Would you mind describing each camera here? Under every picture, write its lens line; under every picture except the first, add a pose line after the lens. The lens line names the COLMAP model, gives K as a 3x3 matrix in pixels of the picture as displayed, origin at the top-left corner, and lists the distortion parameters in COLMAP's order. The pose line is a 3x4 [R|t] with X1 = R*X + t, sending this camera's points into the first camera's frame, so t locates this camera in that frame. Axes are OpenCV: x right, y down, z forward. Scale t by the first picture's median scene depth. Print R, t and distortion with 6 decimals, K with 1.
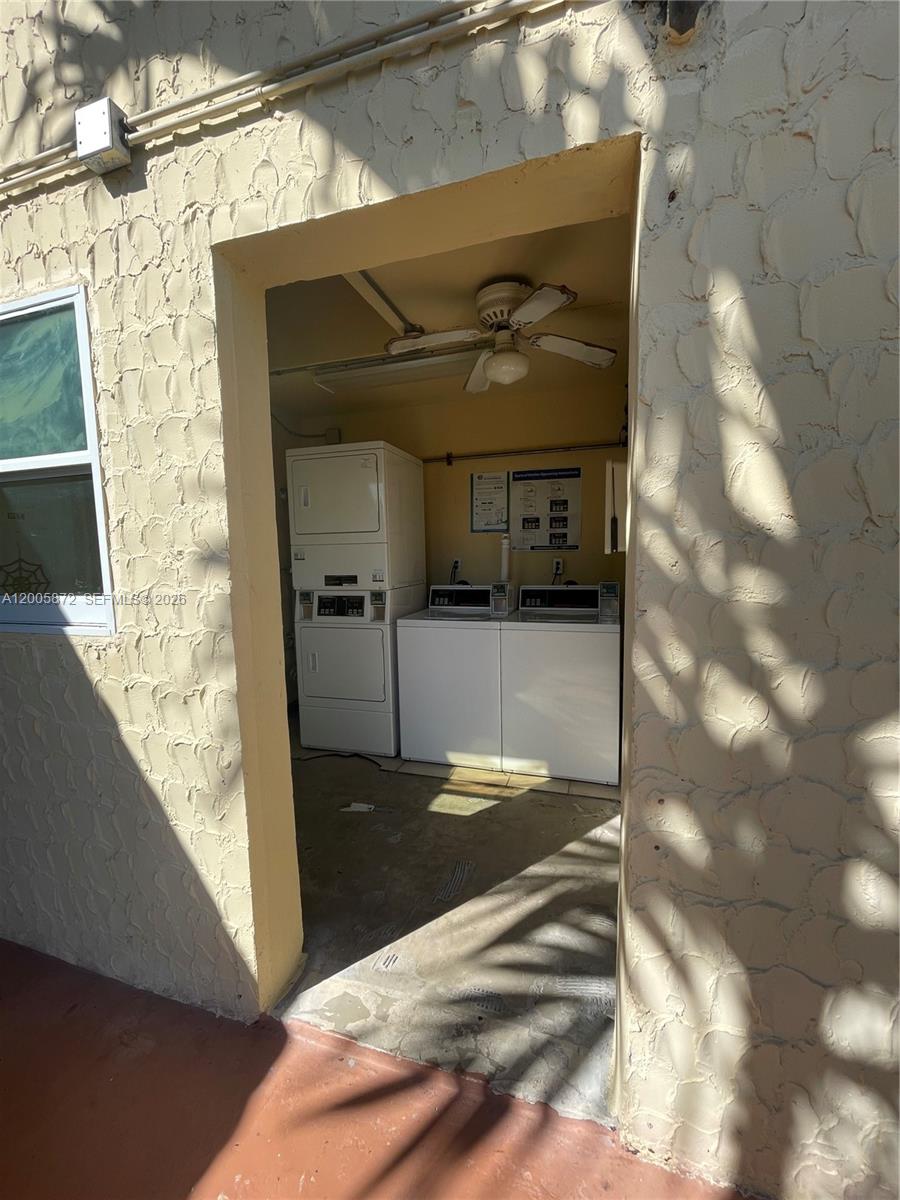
lens RADIAL K [[481.1, 0, 452.1], [0, 481.1, 599.5], [0, 0, 1]] dist [0.002529, 0.000627]
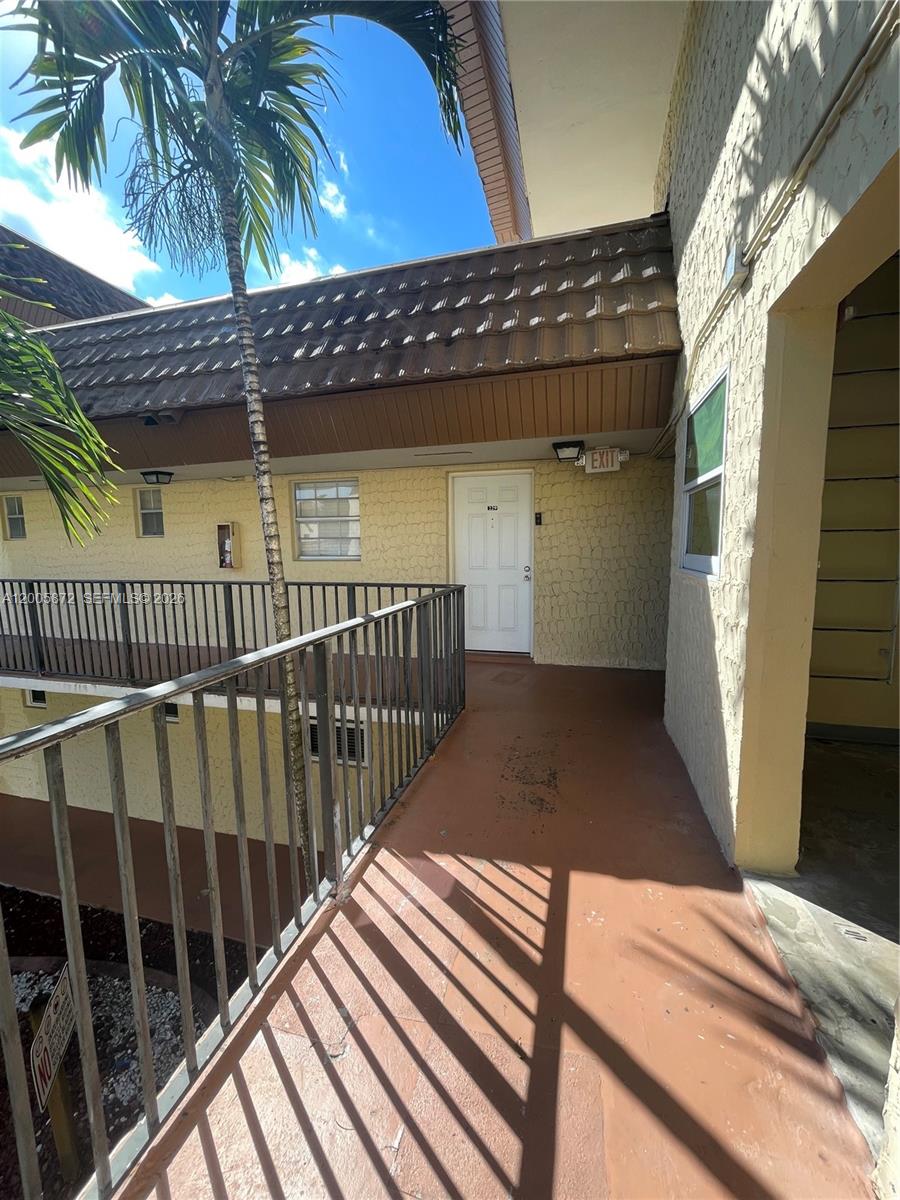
lens RADIAL K [[481.1, 0, 449.2], [0, 481.1, 598.8], [0, 0, 1]] dist [0.002529, 0.000627]
pose [[0.049355, 0.150069, -0.987443, 0.888703], [-0.081410, 0.985963, 0.145775, -0.034425], [0.995458, 0.073193, 0.060879, 0.043842]]
